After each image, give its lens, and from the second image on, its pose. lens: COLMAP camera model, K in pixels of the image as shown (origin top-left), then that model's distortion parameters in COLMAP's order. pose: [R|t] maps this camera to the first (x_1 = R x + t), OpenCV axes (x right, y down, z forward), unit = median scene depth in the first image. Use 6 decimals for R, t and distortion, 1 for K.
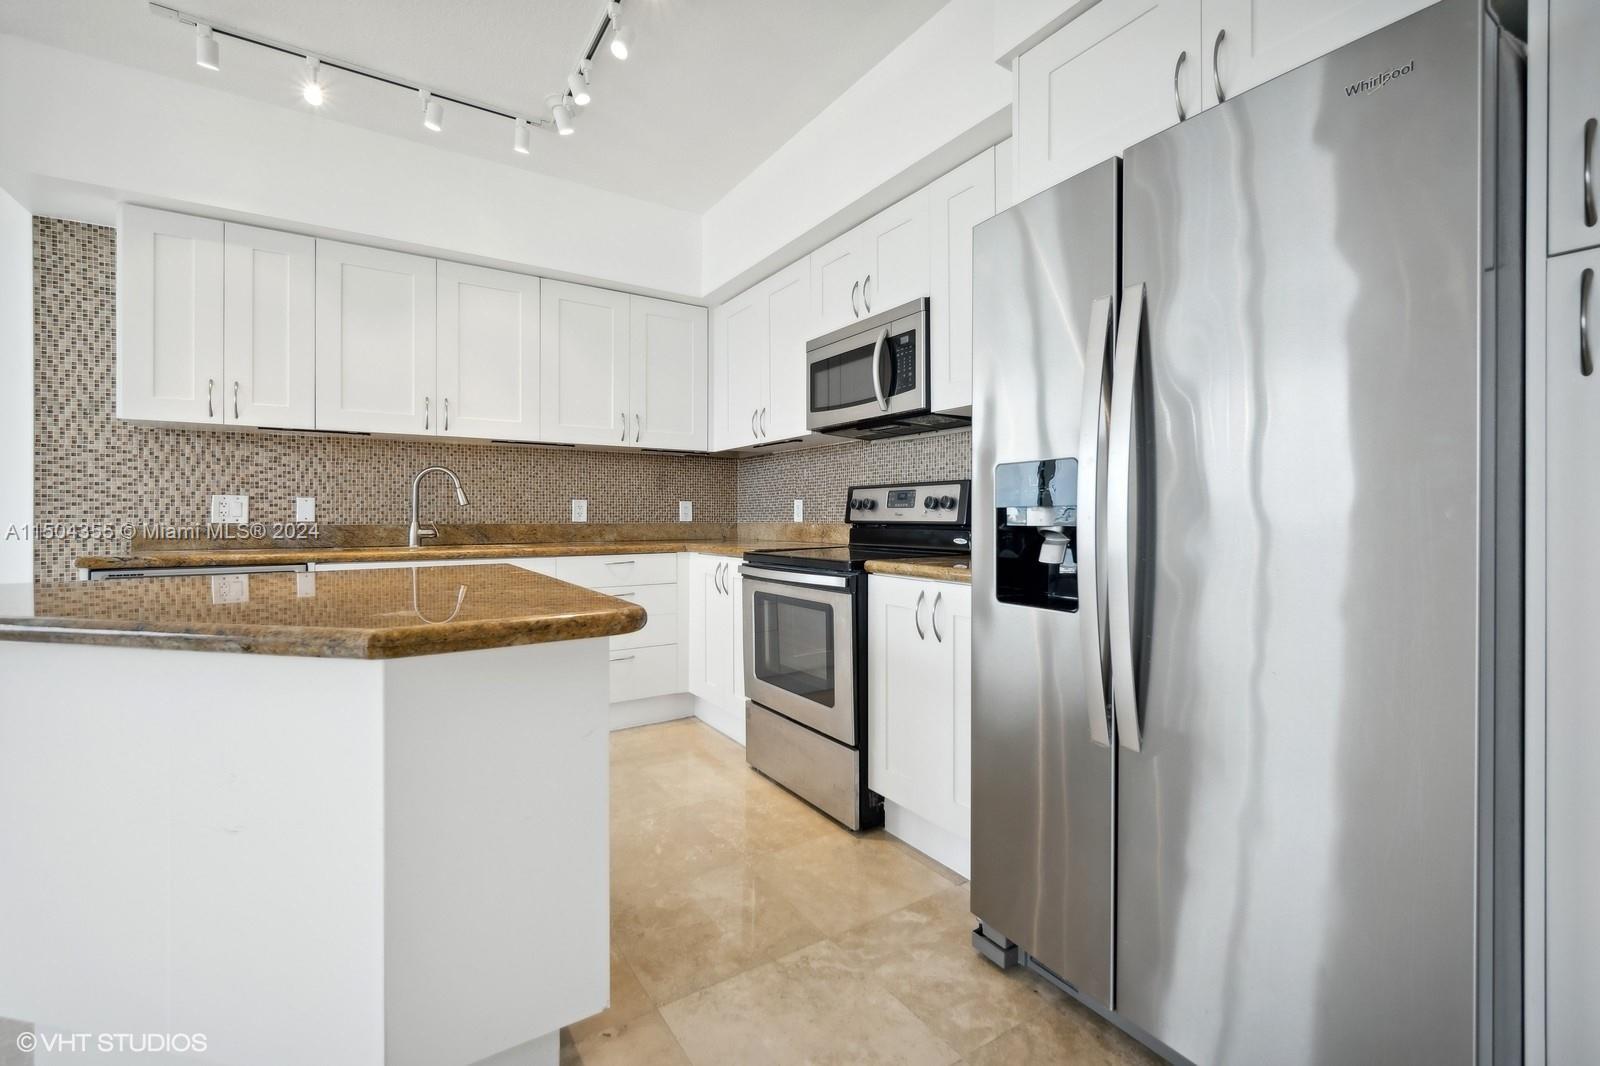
lens RADIAL K [[686.2, 0, 790.4], [0, 686.2, 517.0], [0, 0, 1]] dist [-0.002403, -0.000052]
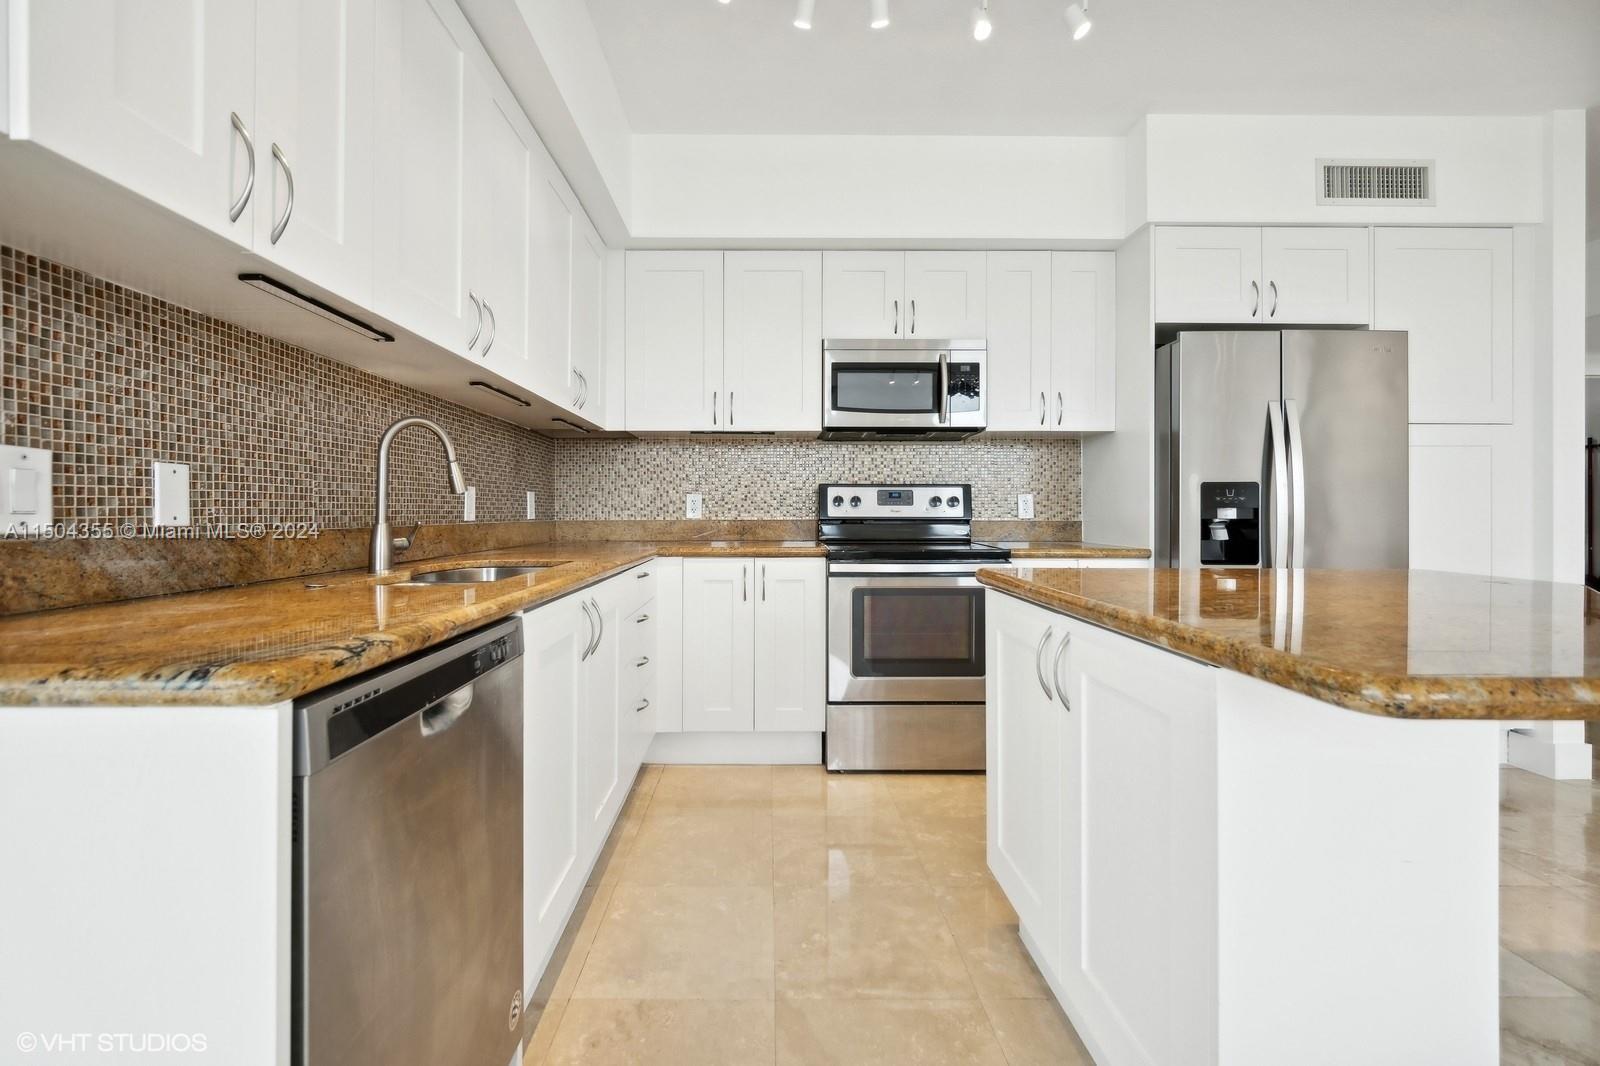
lens RADIAL K [[686.2, 0, 748.0], [0, 686.2, 513.3], [0, 0, 1]] dist [-0.002403, -0.000052]
pose [[0.546888, -0.001223, 0.837205, -0.913518], [-0.000175, 0.999999, 0.001575, -0.001011], [-0.837206, -0.001008, 0.546887, 0.556266]]
